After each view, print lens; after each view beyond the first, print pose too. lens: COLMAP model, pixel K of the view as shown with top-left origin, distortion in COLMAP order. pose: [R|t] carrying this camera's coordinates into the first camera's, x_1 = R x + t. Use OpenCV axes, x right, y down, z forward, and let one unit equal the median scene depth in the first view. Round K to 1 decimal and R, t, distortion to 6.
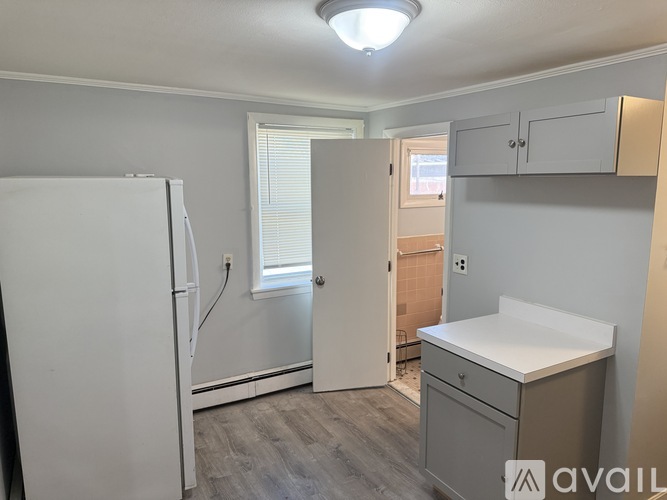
lens RADIAL K [[469.9, 0, 333.9], [0, 469.9, 246.6], [0, 0, 1]] dist [0.062287, -0.058493]
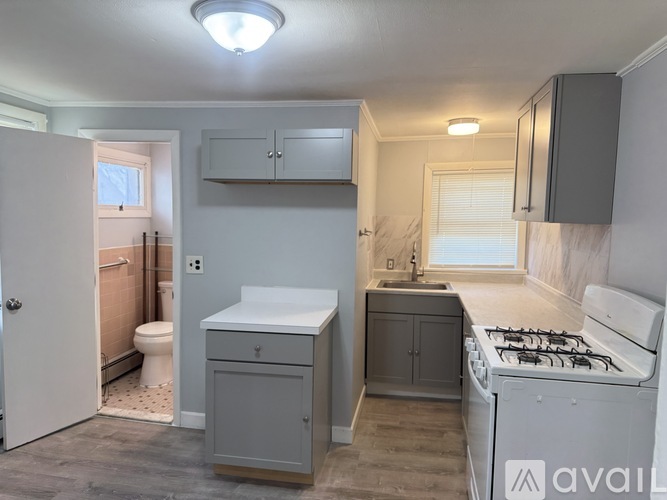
lens RADIAL K [[469.9, 0, 334.7], [0, 469.9, 245.9], [0, 0, 1]] dist [0.062287, -0.058493]
pose [[0.643507, -0.035351, 0.764623, -0.312885], [0.087306, 0.995804, -0.027437, 0.047499], [-0.760445, 0.084412, 0.643893, 0.063686]]
